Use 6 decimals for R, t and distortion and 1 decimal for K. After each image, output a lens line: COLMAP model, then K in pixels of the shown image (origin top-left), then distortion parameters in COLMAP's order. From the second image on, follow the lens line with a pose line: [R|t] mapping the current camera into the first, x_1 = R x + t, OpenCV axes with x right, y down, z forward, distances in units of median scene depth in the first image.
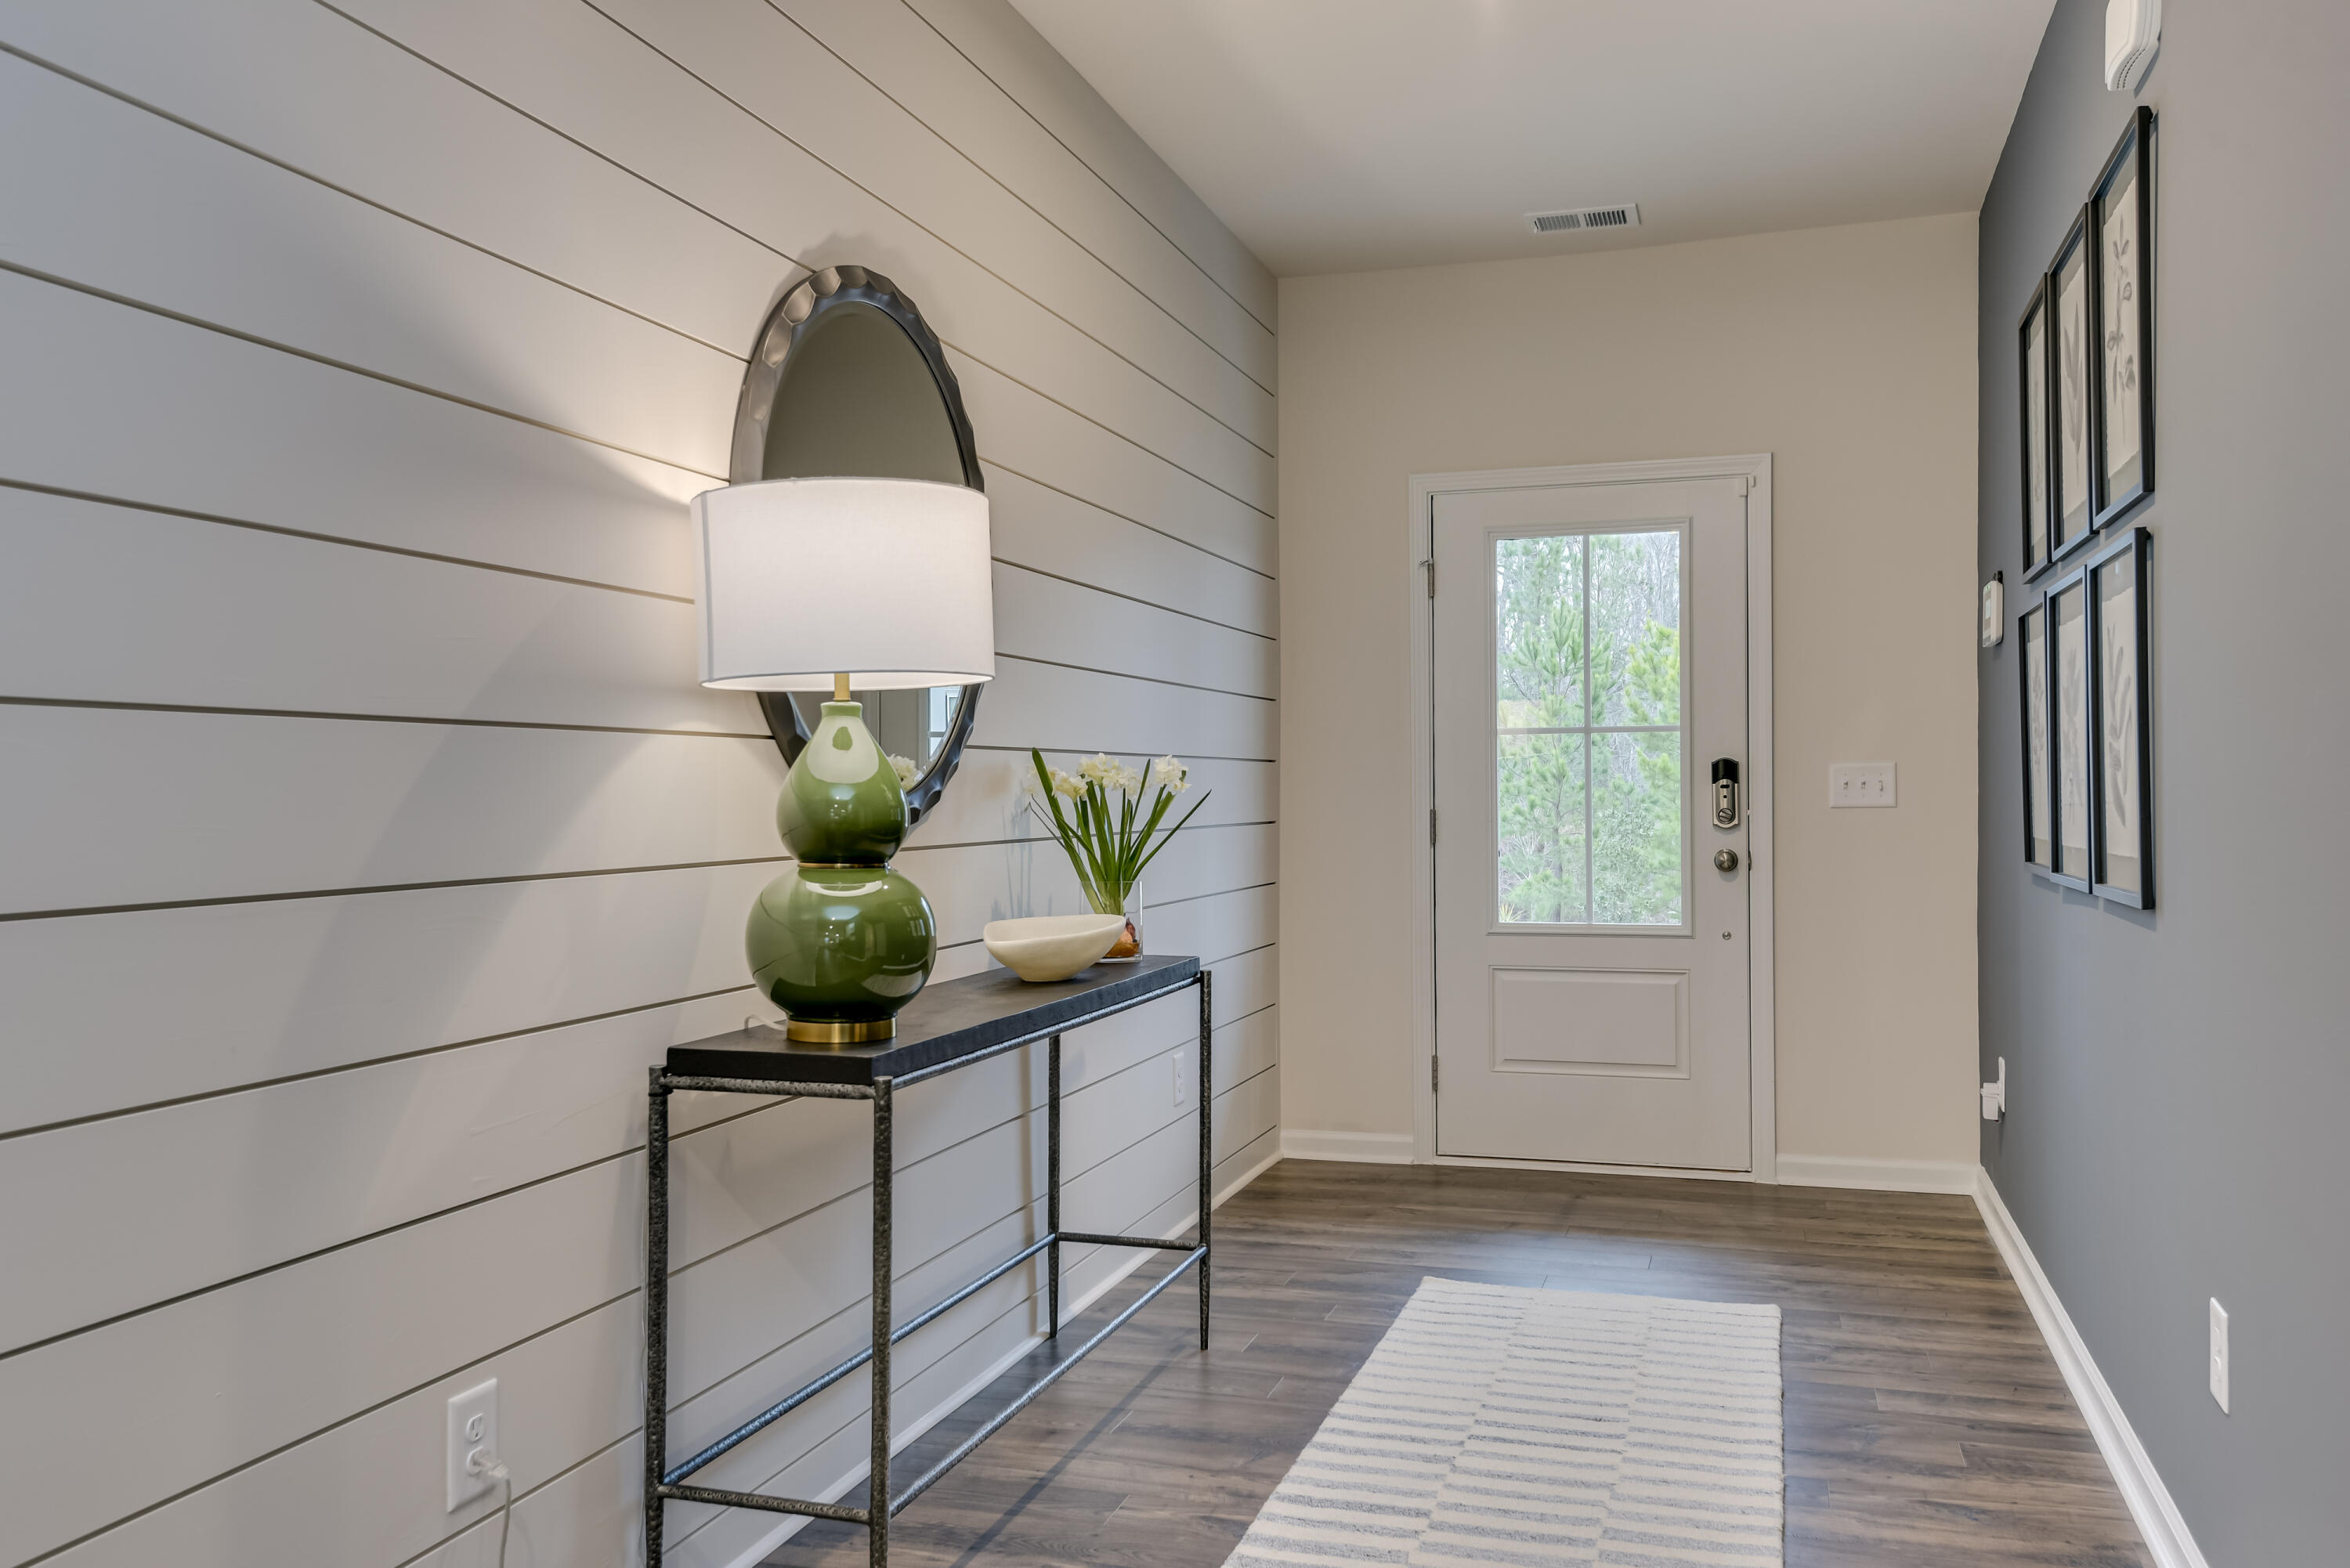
lens RADIAL K [[1914.5, 0, 1175.0], [0, 1914.5, 784.0], [0, 0, 1]] dist [0.056246, -0.043519]
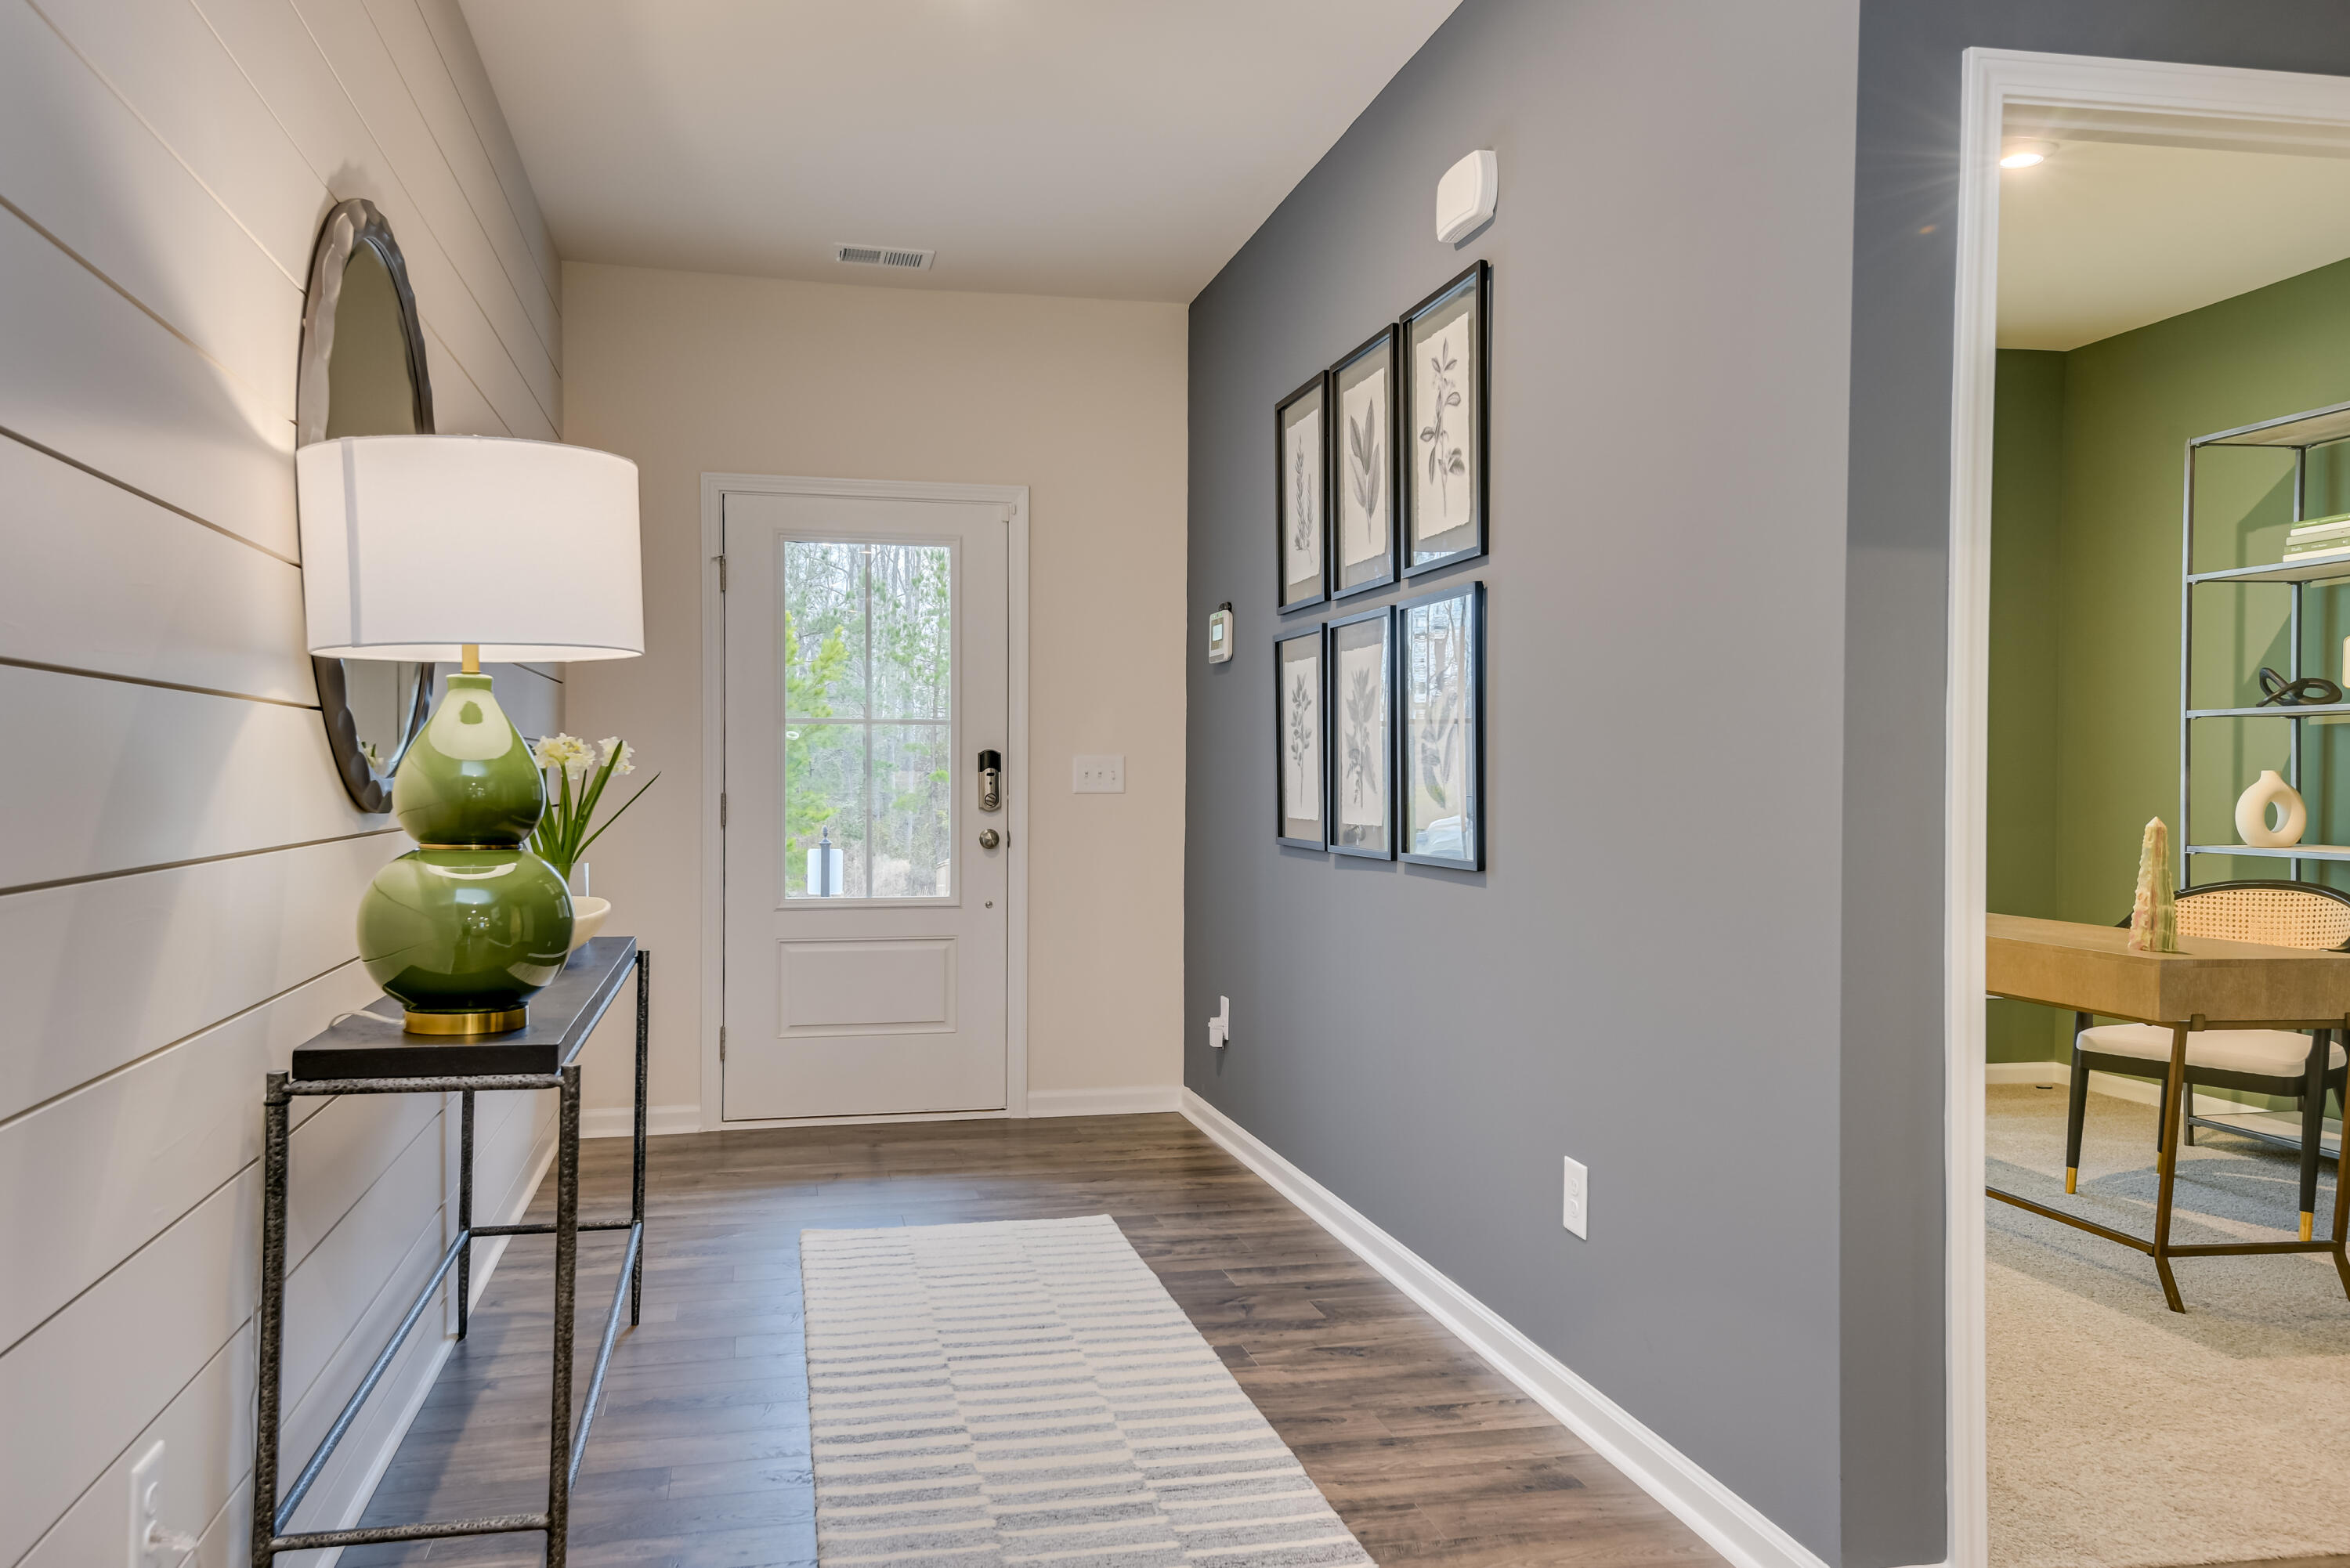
lens RADIAL K [[1782.7, 0, 1175.0], [0, 1782.7, 784.0], [0, 0, 1]] dist [0.085251, -0.061024]
pose [[0.864141, 0.008886, 0.503172, -0.259028], [-0.012284, 0.999919, 0.003439, 0.003323], [-0.503101, -0.009152, 0.864179, 0.045374]]
